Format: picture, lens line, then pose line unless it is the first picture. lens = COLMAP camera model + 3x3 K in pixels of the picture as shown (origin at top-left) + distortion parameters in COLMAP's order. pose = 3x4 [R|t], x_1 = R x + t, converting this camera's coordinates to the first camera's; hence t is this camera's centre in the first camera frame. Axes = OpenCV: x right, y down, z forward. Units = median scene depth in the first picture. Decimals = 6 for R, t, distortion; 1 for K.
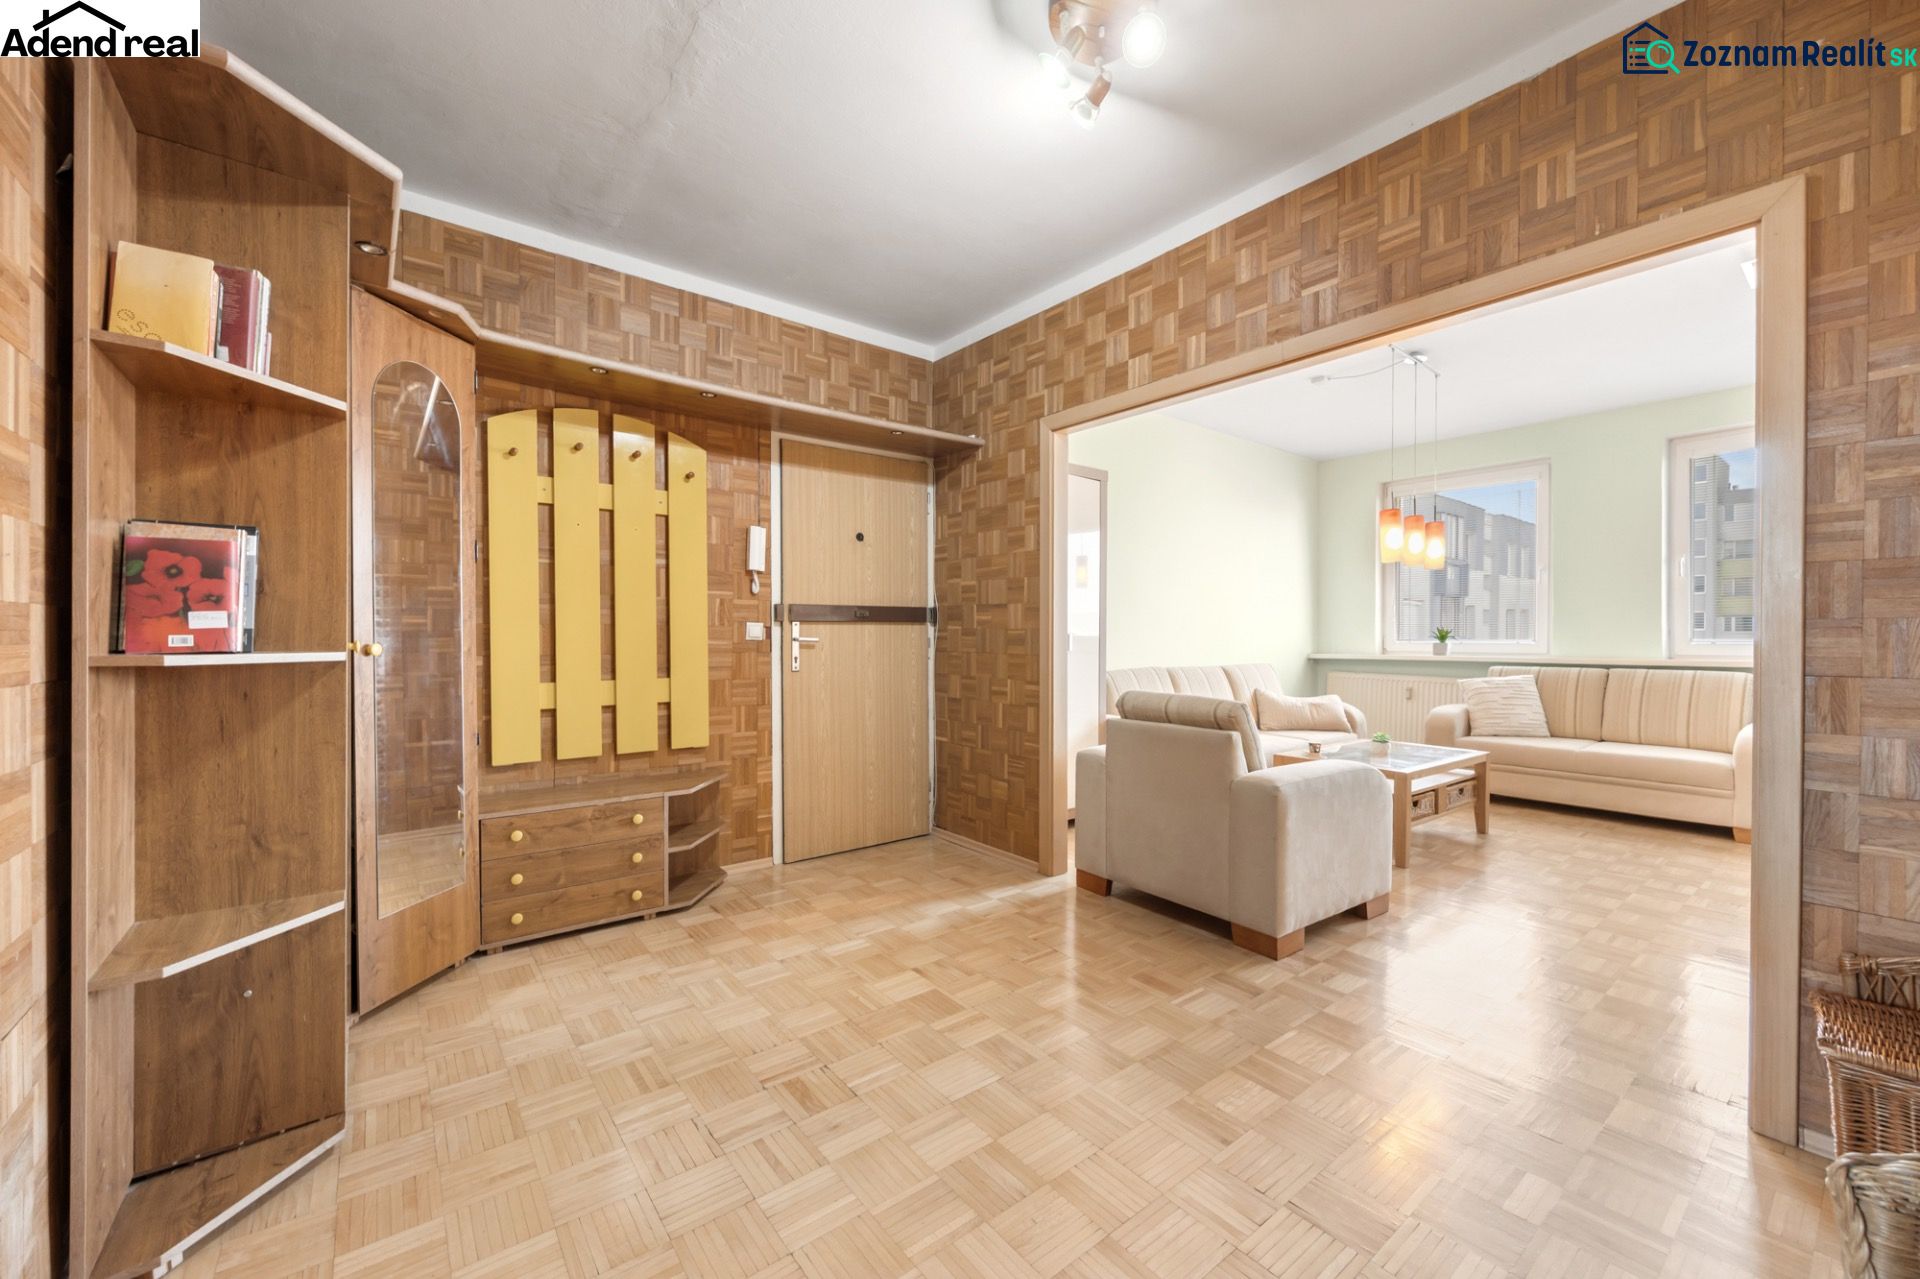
lens RADIAL K [[777.9, 0, 960.0], [0, 777.9, 639.5], [0, 0, 1]] dist [0.022973, -0.000084]
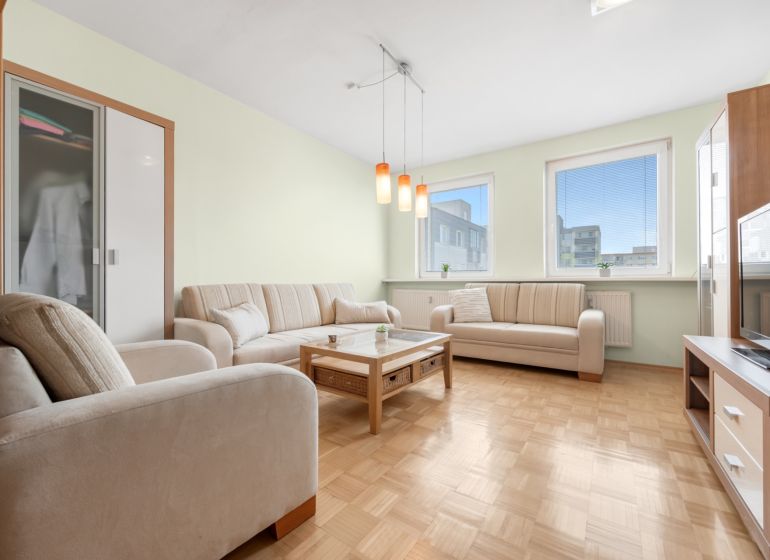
lens RADIAL K [[309.3, 0, 385.0], [0, 309.3, 280.0], [0, 0, 1]] dist [-0.001008, -0.000123]
pose [[0.969689, -0.002296, 0.244331, 0.342512], [0.006350, 0.999855, -0.015809, 0.038811], [-0.244259, 0.016881, 0.969563, 0.381513]]
